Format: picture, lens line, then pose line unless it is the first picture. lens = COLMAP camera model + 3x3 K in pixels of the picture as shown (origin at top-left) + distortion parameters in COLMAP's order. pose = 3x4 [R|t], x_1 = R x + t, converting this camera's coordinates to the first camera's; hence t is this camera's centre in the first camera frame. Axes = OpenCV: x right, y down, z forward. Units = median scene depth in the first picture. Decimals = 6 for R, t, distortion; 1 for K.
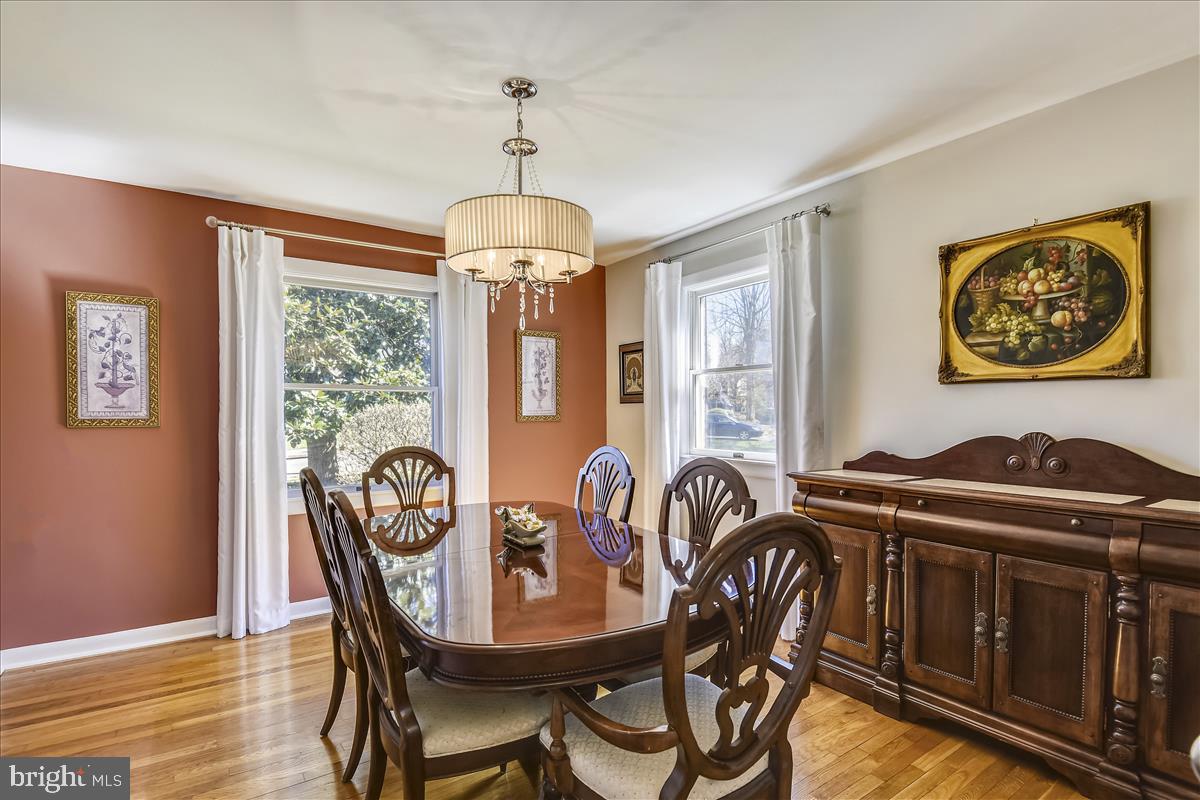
lens RADIAL K [[552.6, 0, 600.1], [0, 552.6, 405.7], [0, 0, 1]] dist [0.004870, 0.000110]
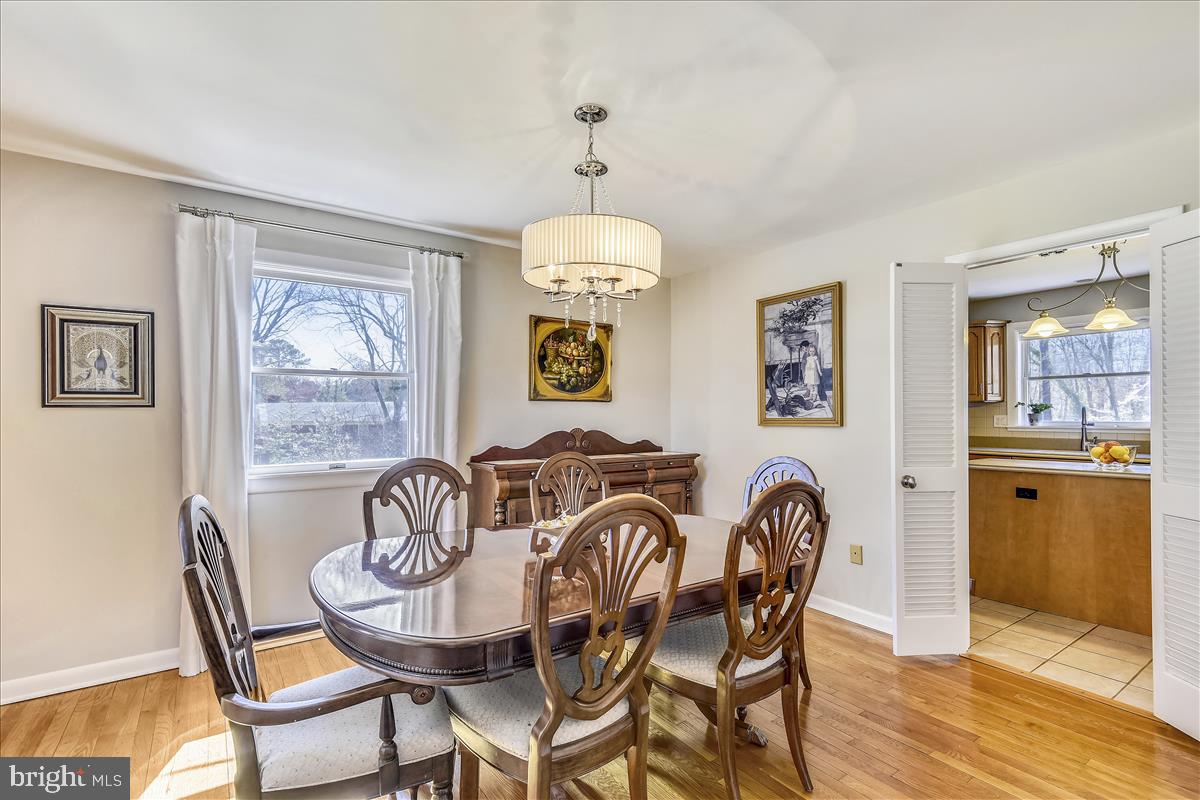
lens RADIAL K [[552.6, 0, 598.5], [0, 552.6, 418.8], [0, 0, 1]] dist [0.004870, 0.000110]
pose [[0.027239, 0.014107, 0.999529, -1.077838], [0.005978, 0.999880, -0.014275, 0.041790], [-0.999611, 0.006364, 0.027152, 0.842552]]
